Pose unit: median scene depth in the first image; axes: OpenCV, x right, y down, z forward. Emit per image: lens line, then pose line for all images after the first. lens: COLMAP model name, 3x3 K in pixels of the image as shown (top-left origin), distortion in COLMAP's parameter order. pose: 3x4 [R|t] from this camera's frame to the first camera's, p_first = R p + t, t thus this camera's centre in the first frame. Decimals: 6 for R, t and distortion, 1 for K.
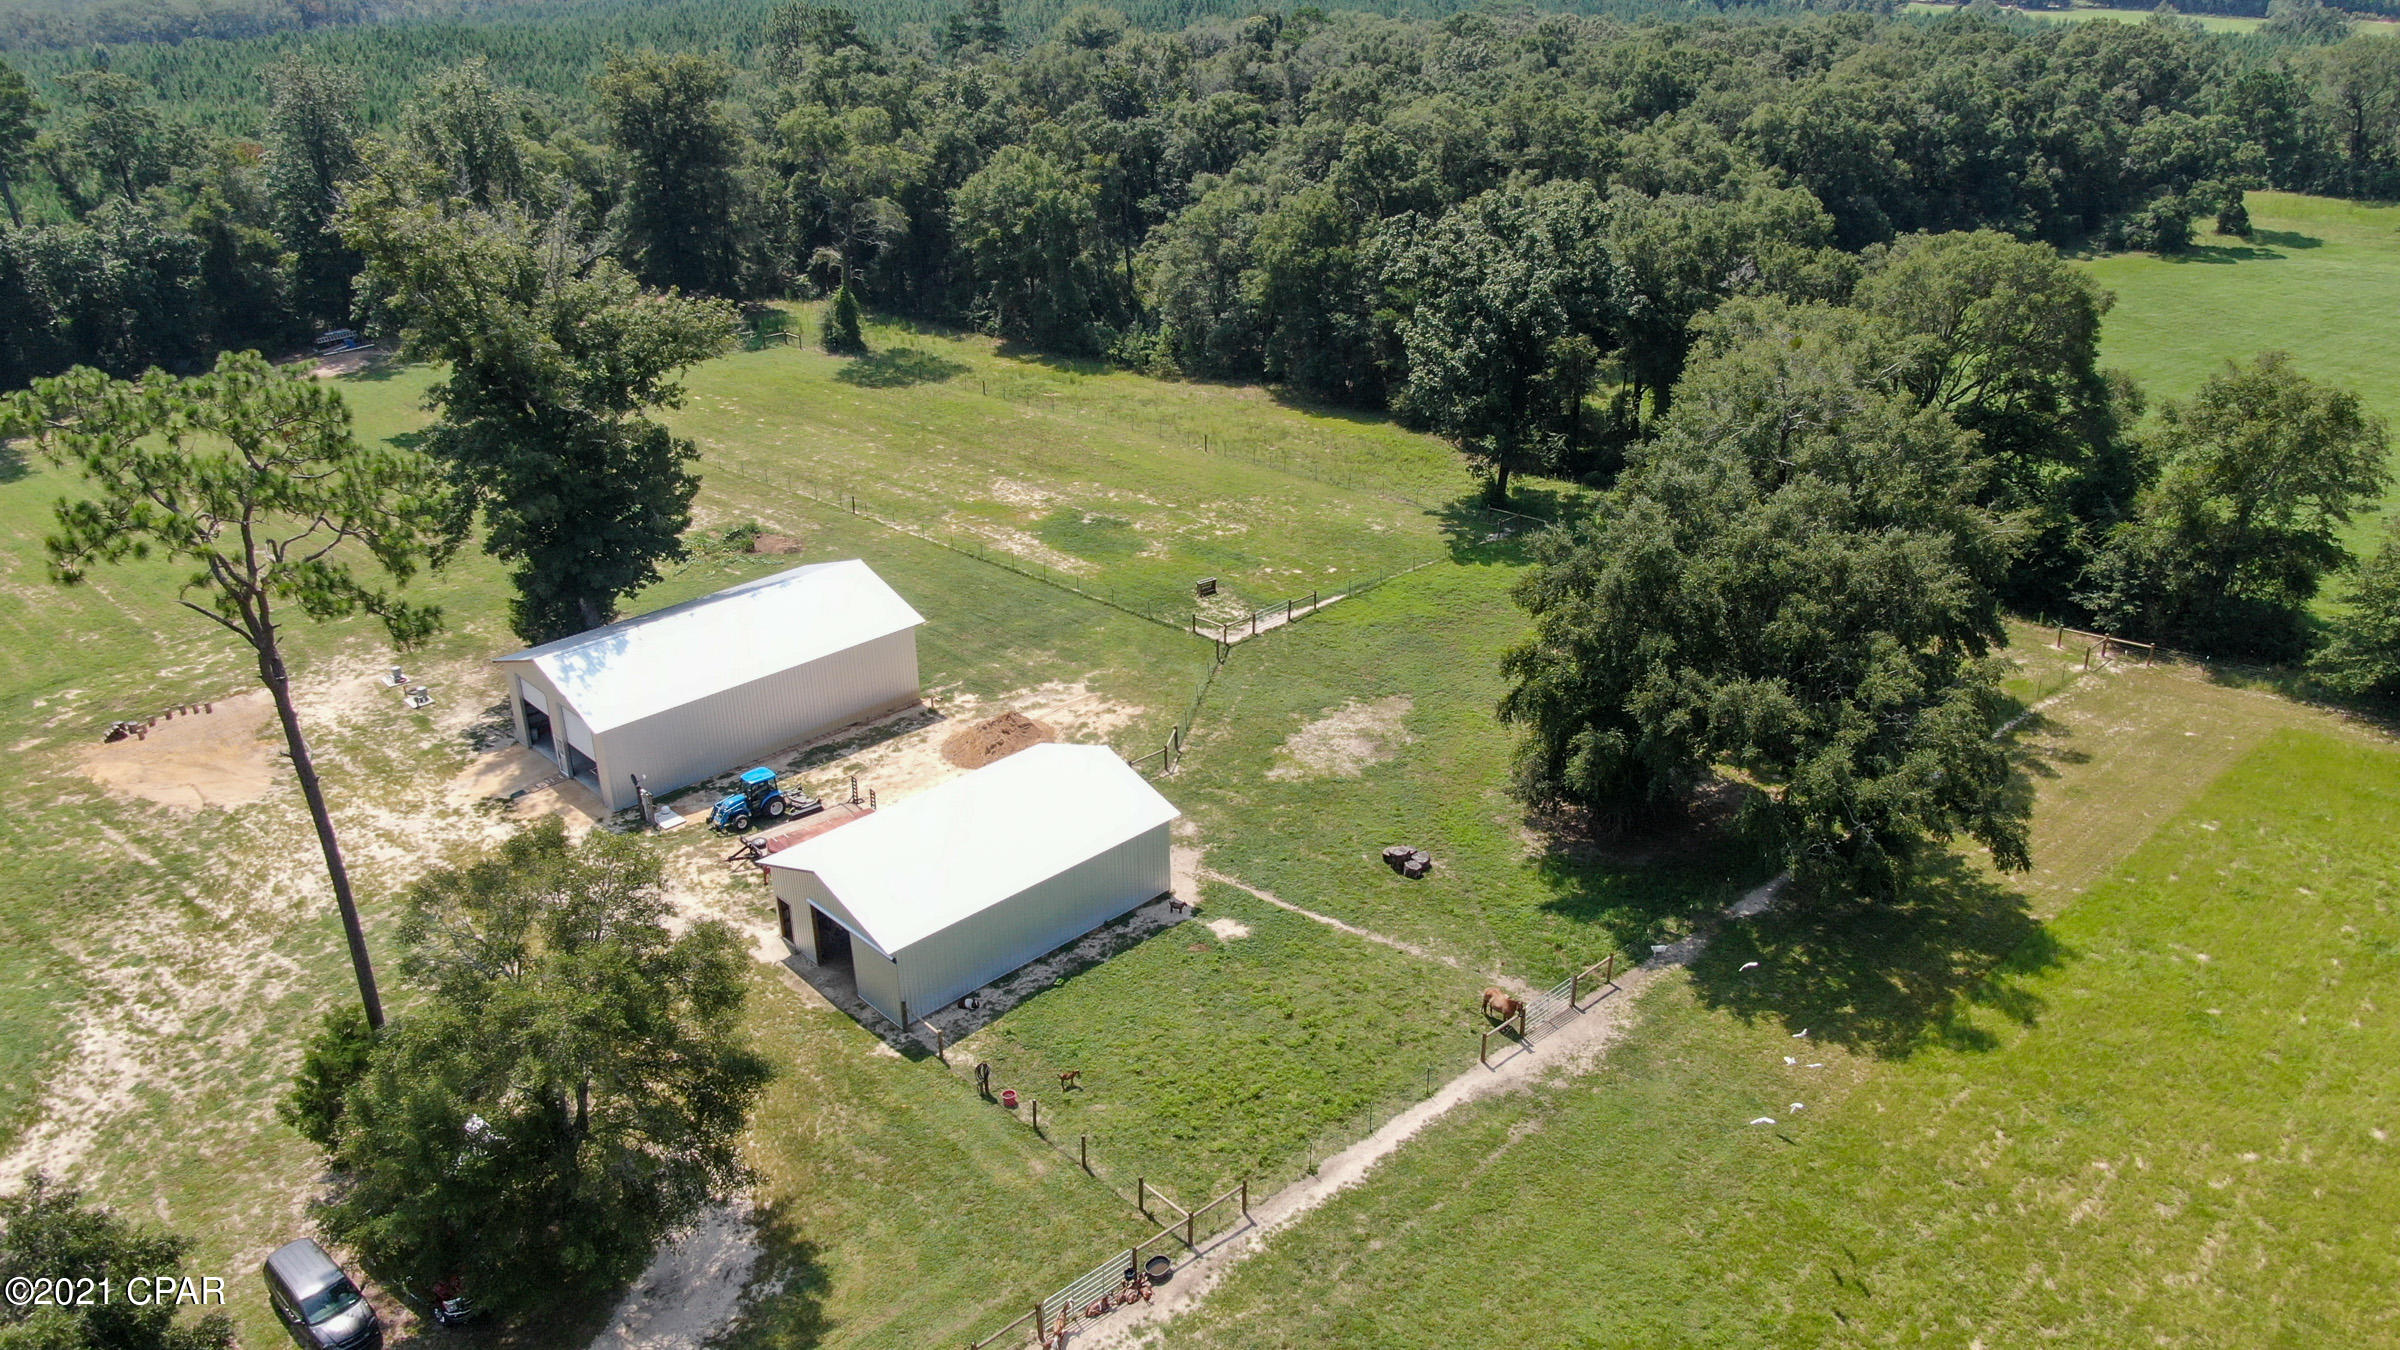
lens RADIAL K [[1729.7, 0, 1201.2], [0, 1729.7, 675.9], [0, 0, 1]] dist [-0.023008, 0.015497]
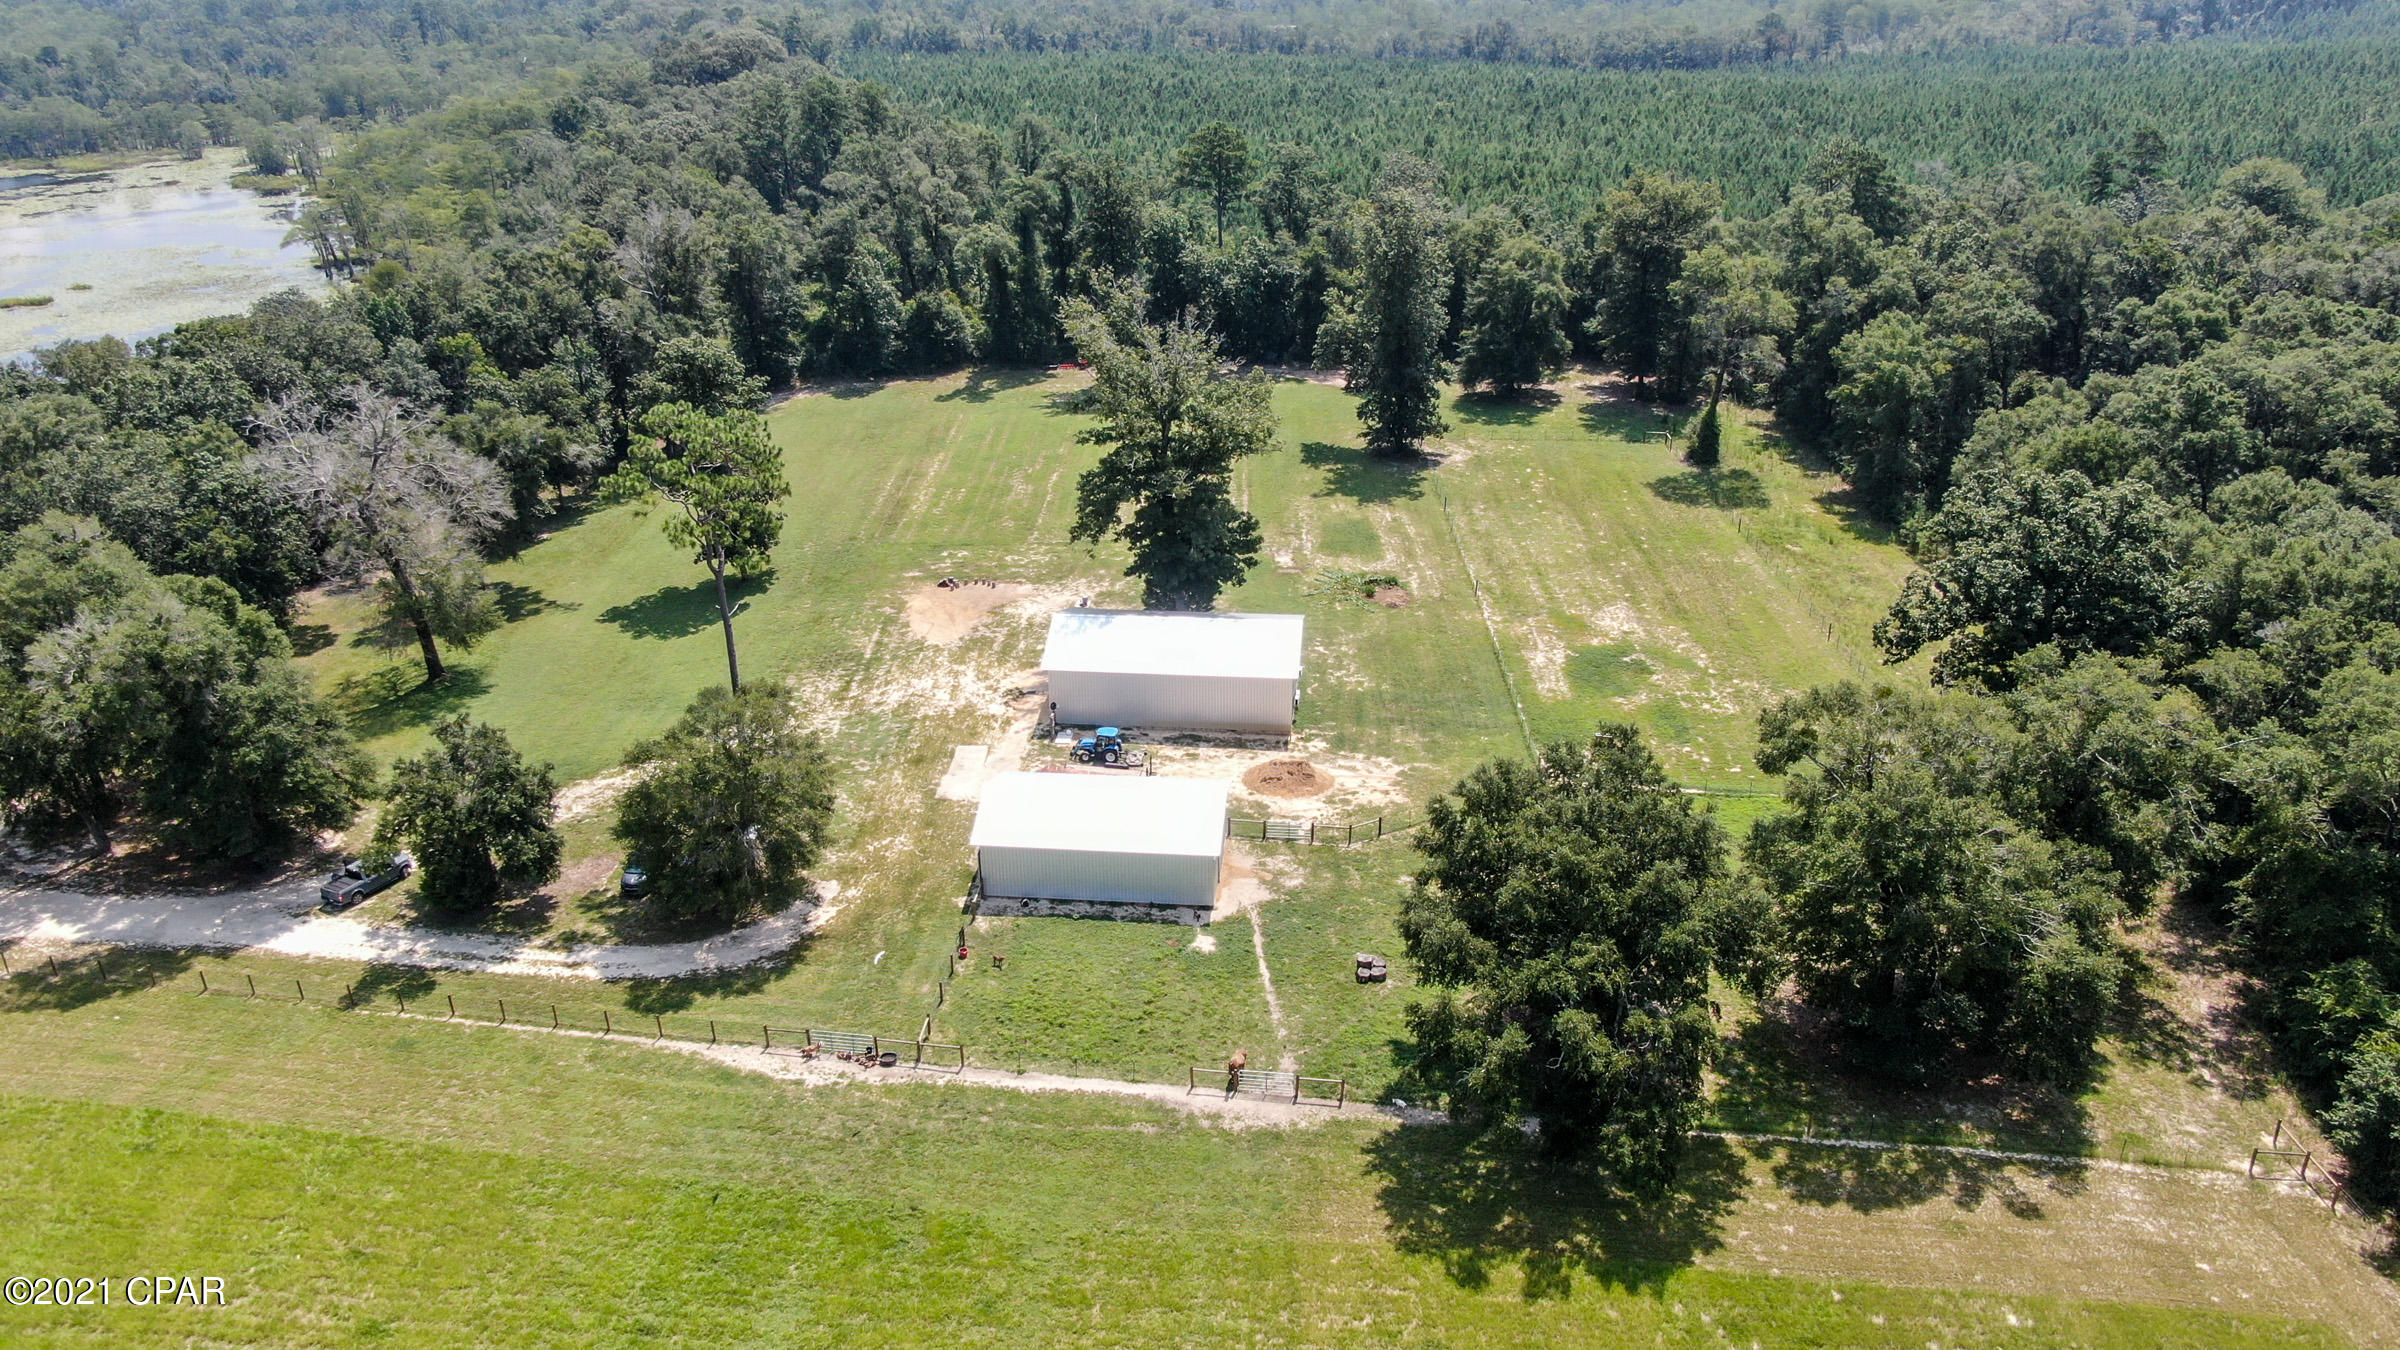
lens RADIAL K [[1729.7, 0, 1197.3], [0, 1729.7, 669.3], [0, 0, 1]] dist [-0.023008, 0.015497]
pose [[0.647533, 0.322435, -0.690461, 0.431948], [-0.320079, 0.937352, 0.137550, -0.119382], [0.691556, 0.131934, 0.710172, -0.006821]]
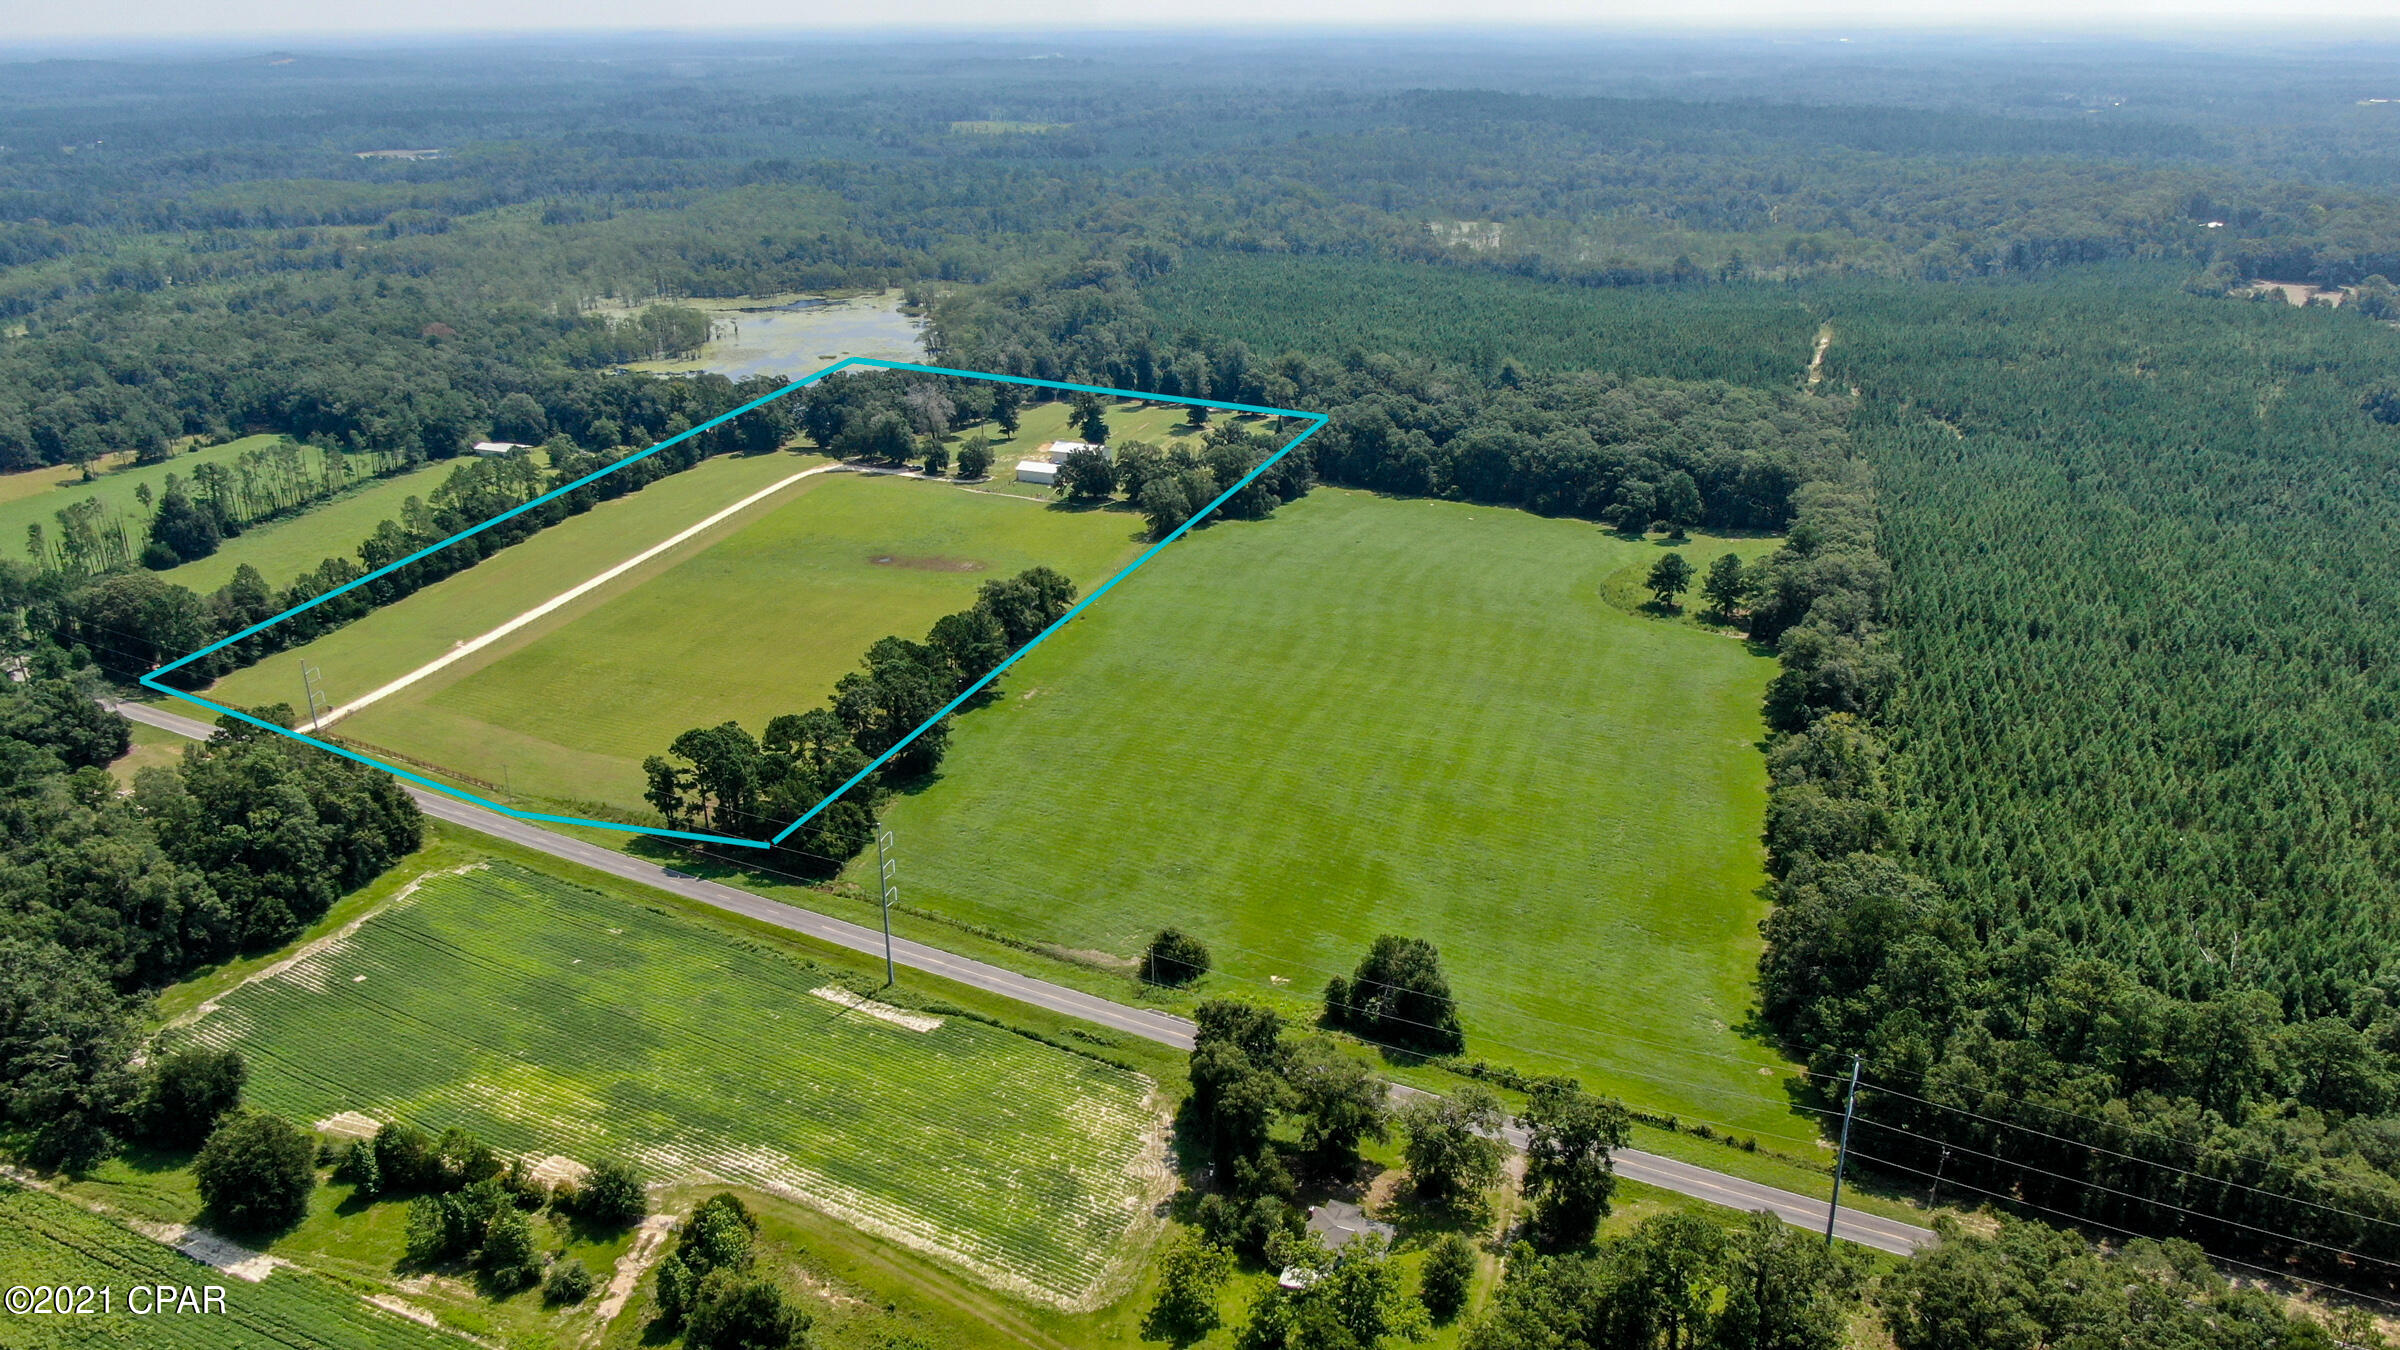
lens RADIAL K [[1729.7, 0, 1194.1], [0, 1729.7, 668.7], [0, 0, 1]] dist [-0.023008, 0.015497]
pose [[0.374729, 0.343851, -0.861014, 3.506622], [-0.386829, 0.901973, 0.191853, -0.417383], [0.842580, 0.261172, 0.471007, -0.922220]]
